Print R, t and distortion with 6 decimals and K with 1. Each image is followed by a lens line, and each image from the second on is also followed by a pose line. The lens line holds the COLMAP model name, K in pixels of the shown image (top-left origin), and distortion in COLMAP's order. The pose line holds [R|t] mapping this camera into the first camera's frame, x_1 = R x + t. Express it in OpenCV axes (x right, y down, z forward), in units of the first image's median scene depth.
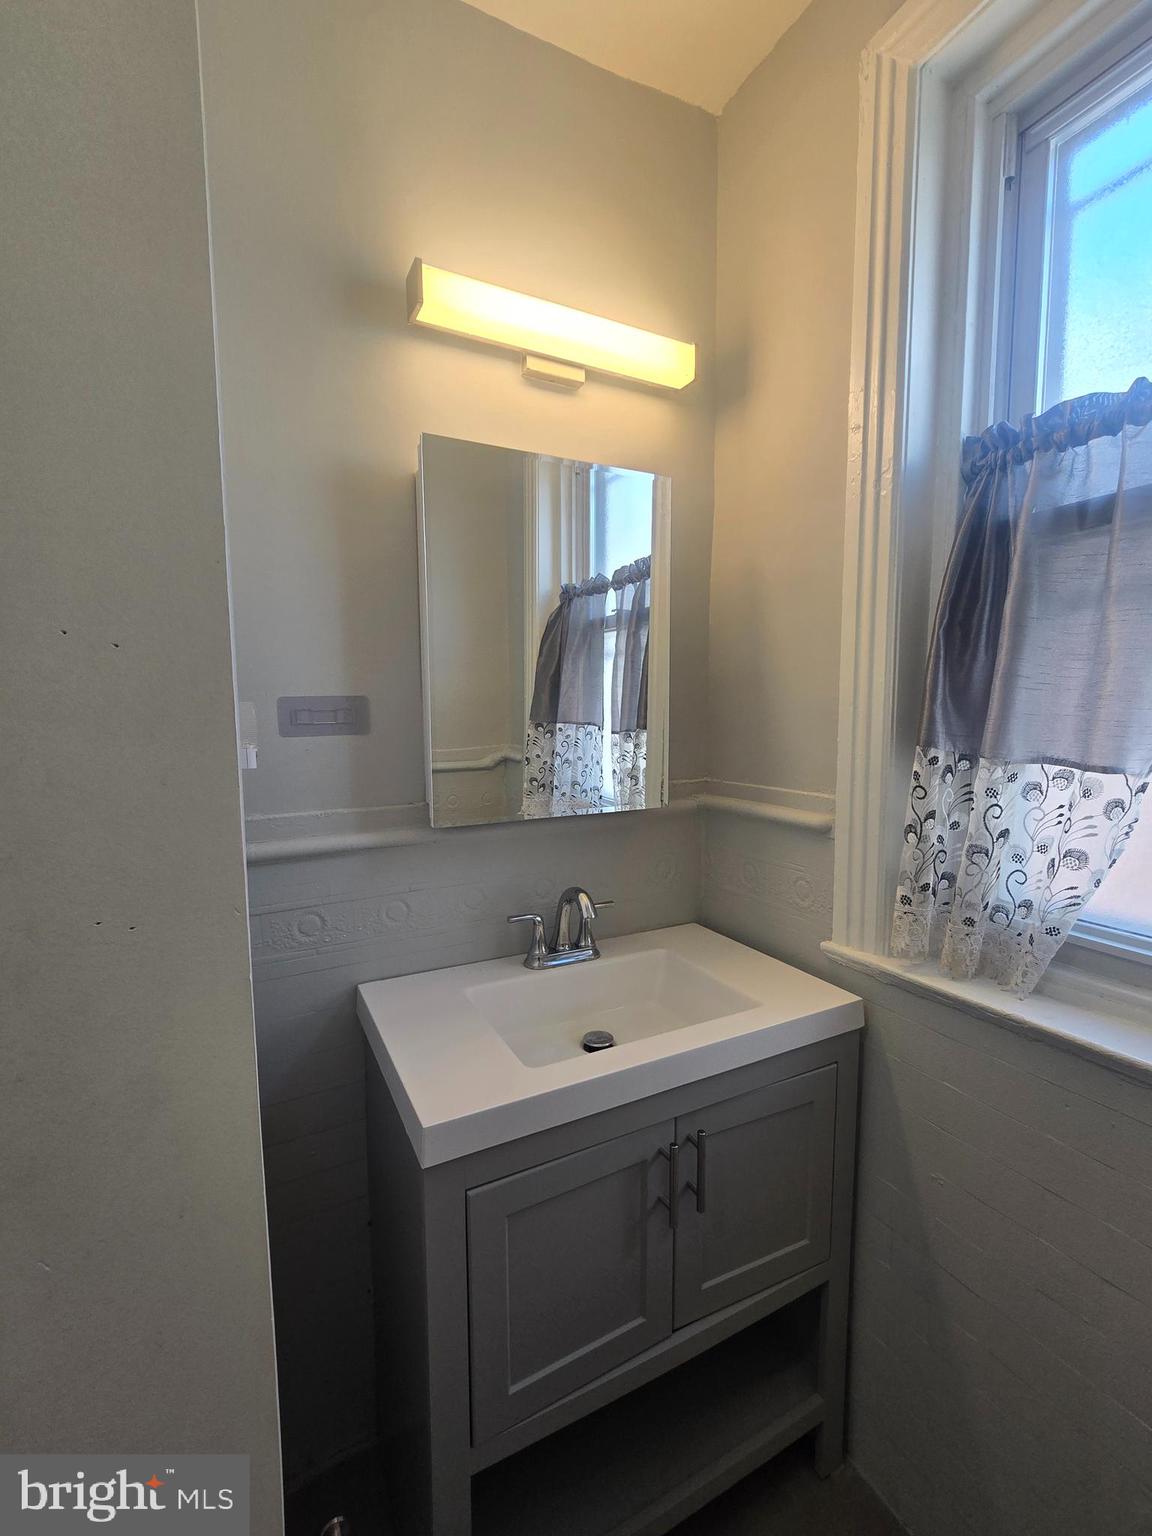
lens RADIAL K [[664.5, 0, 582.3], [0, 664.5, 770.6], [0, 0, 1]] dist [-0.004398, 0.000728]
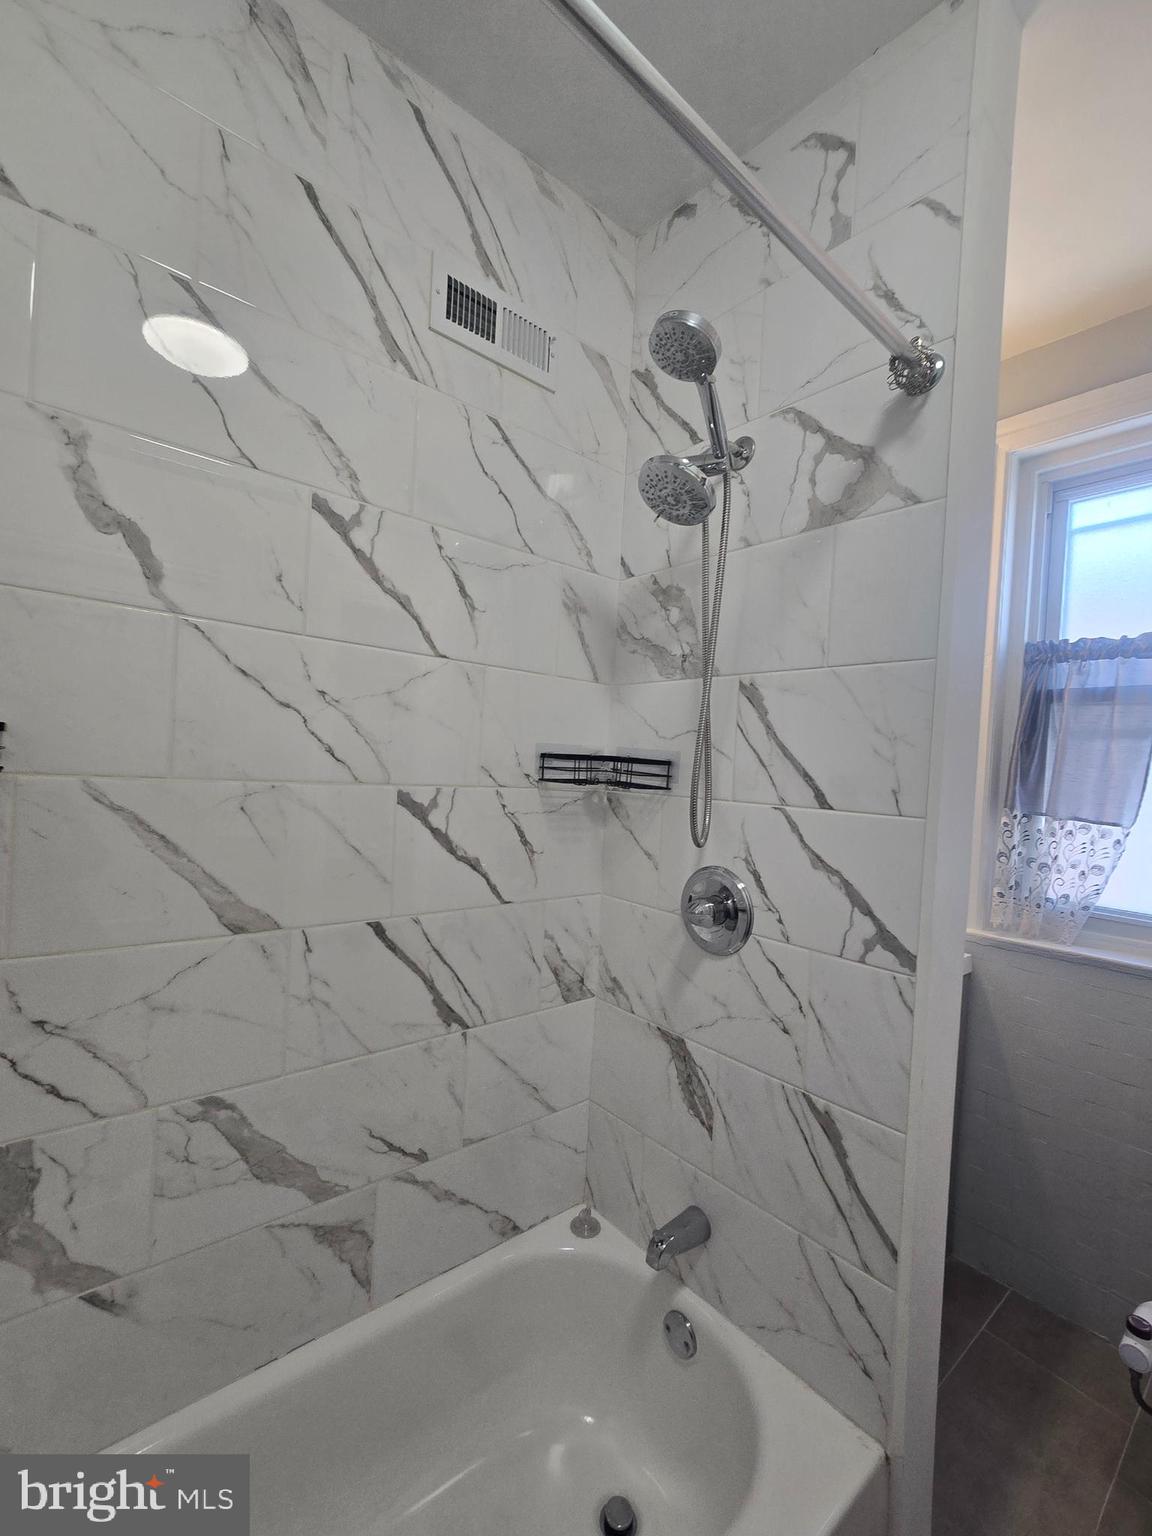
lens RADIAL K [[664.5, 0, 569.4], [0, 664.5, 770.8], [0, 0, 1]] dist [-0.004398, 0.000728]
pose [[0.977275, 0.066491, 0.201275, -1.104353], [-0.049241, 0.994766, -0.089535, 0.089259], [-0.206175, 0.077589, 0.975434, -0.557713]]
